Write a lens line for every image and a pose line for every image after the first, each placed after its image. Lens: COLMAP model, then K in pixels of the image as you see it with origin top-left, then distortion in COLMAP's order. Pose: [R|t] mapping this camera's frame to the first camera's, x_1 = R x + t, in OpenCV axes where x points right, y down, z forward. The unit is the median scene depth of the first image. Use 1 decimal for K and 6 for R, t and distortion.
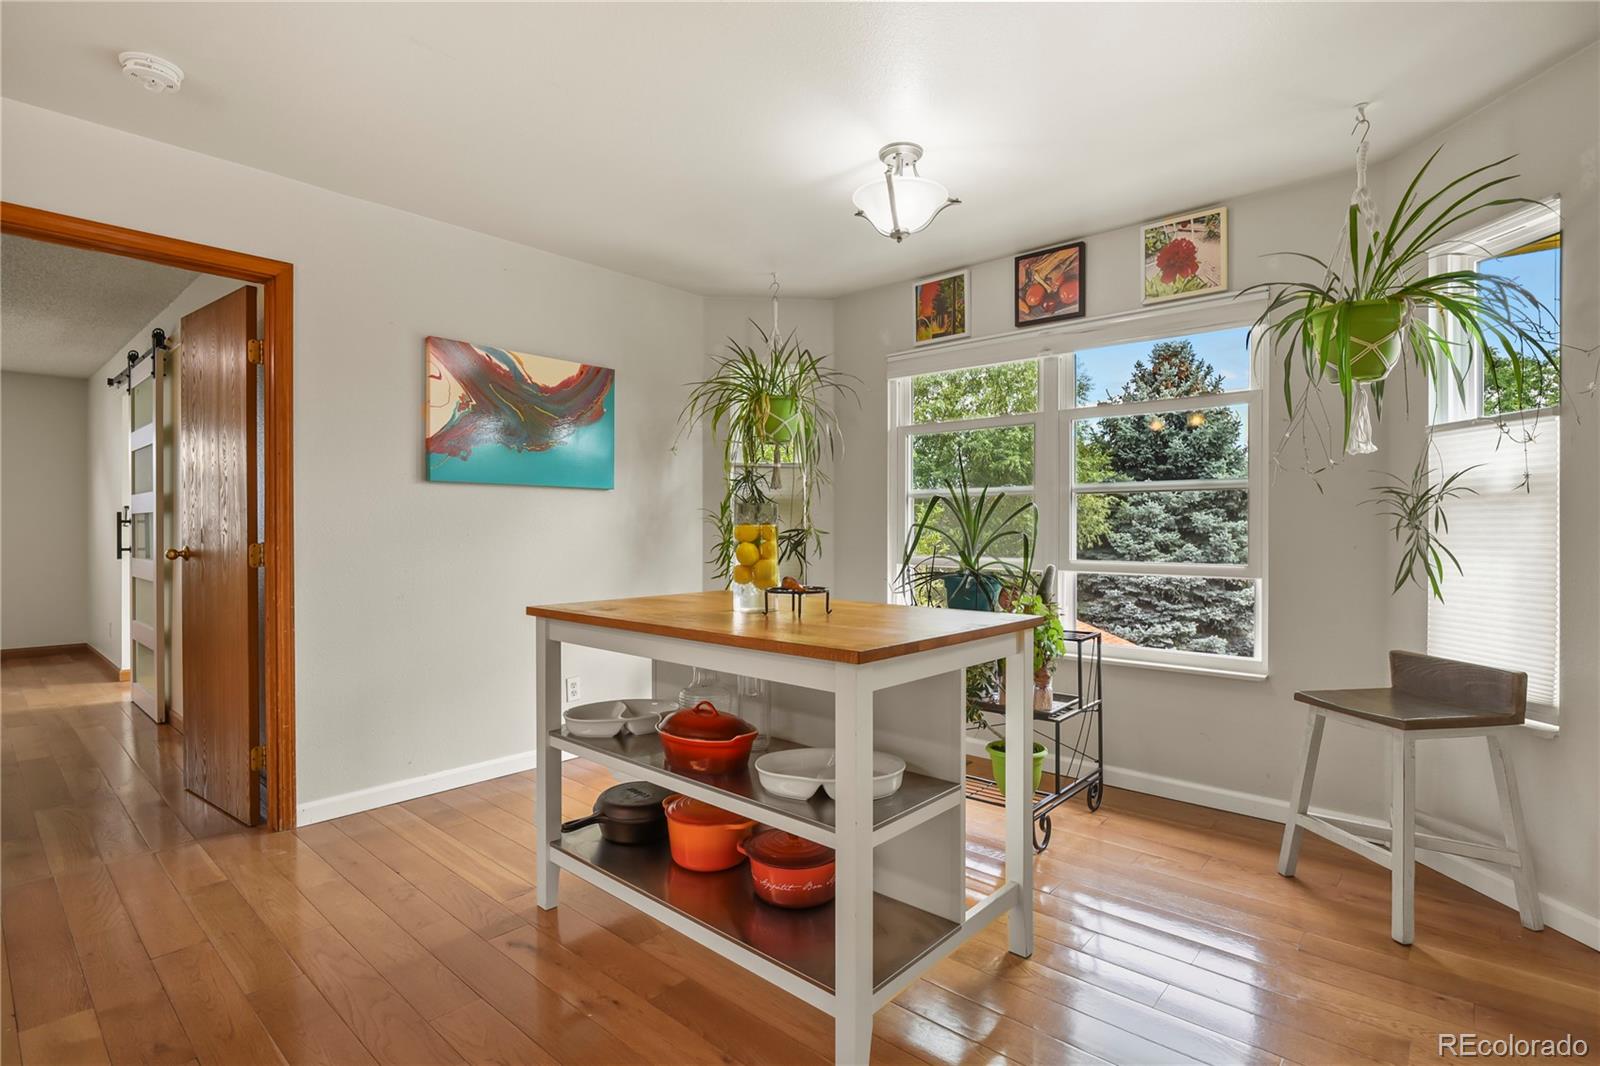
lens RADIAL K [[775.0, 0, 804.9], [0, 775.0, 530.4], [0, 0, 1]] dist [-0.002140, -0.006161]
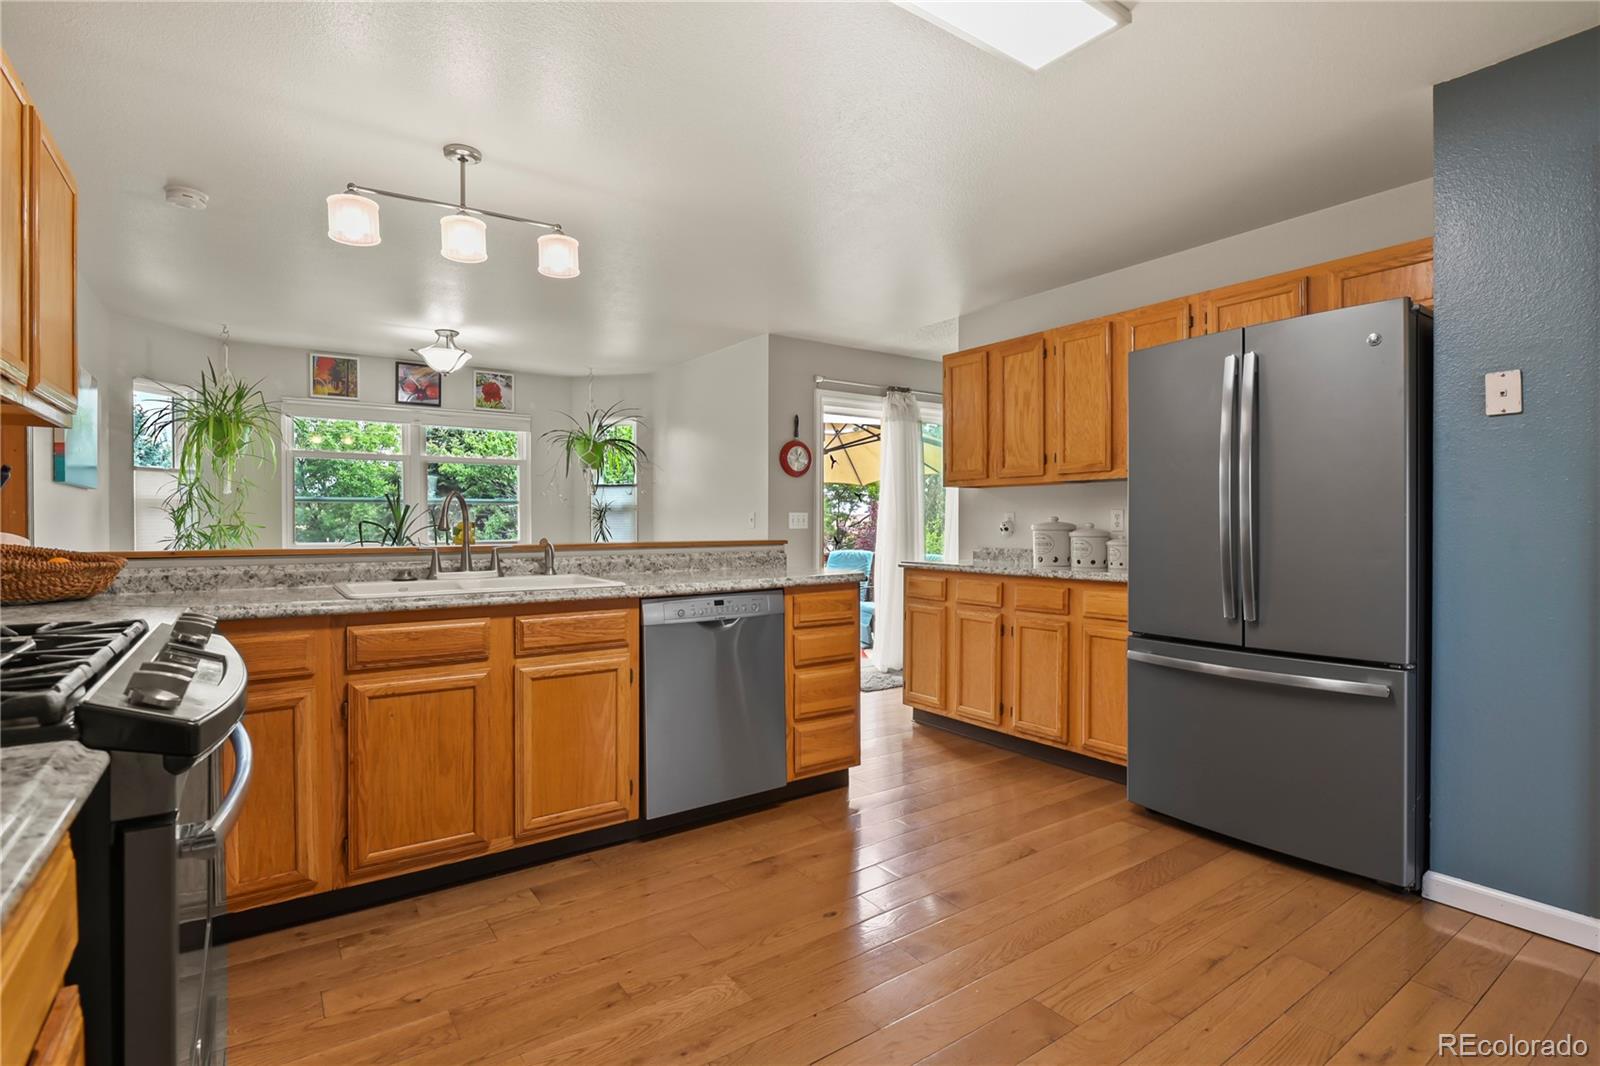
lens RADIAL K [[775.0, 0, 809.0], [0, 775.0, 530.4], [0, 0, 1]] dist [-0.002140, -0.006161]
pose [[0.225213, -0.012488, 0.974230, -1.302153], [0.008370, 0.999906, 0.010882, 0.001299], [-0.974274, 0.005704, 0.225296, -0.271336]]
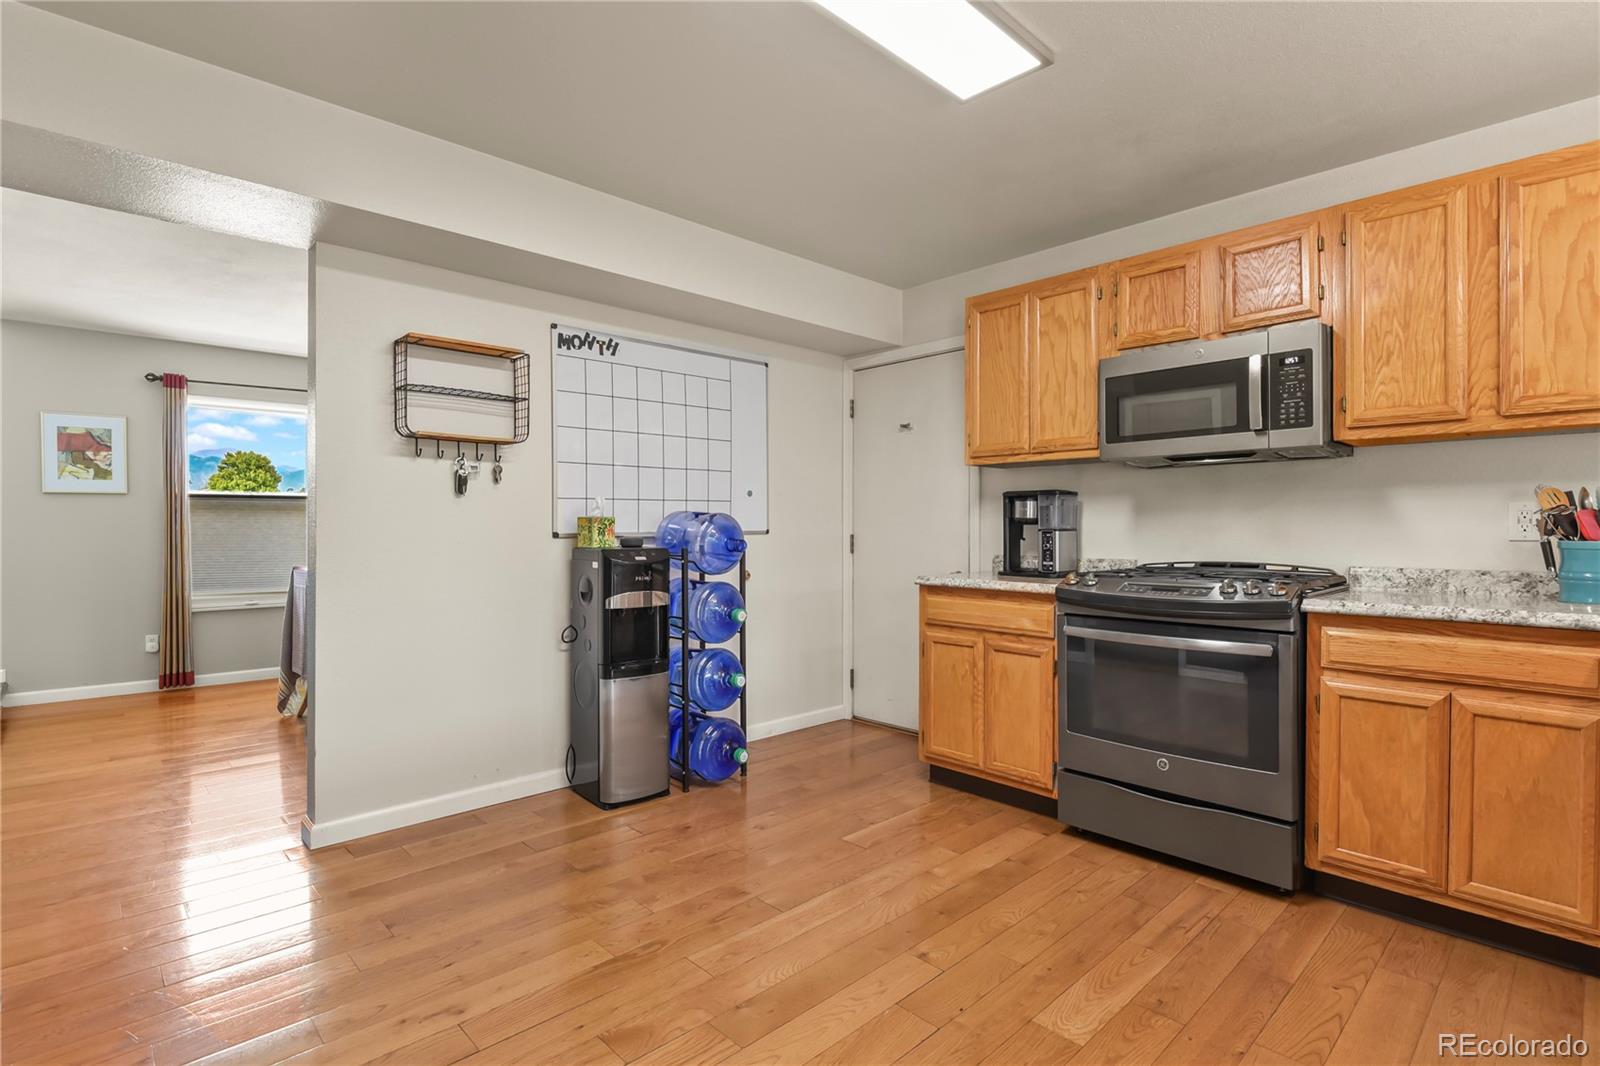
lens RADIAL K [[775.0, 0, 804.4], [0, 775.0, 527.8], [0, 0, 1]] dist [-0.002140, -0.006161]
pose [[-0.090590, -0.000102, -0.995888, -0.206535], [-0.006362, 0.999980, 0.000476, 0.002182], [0.995868, 0.006379, -0.090589, -0.214722]]
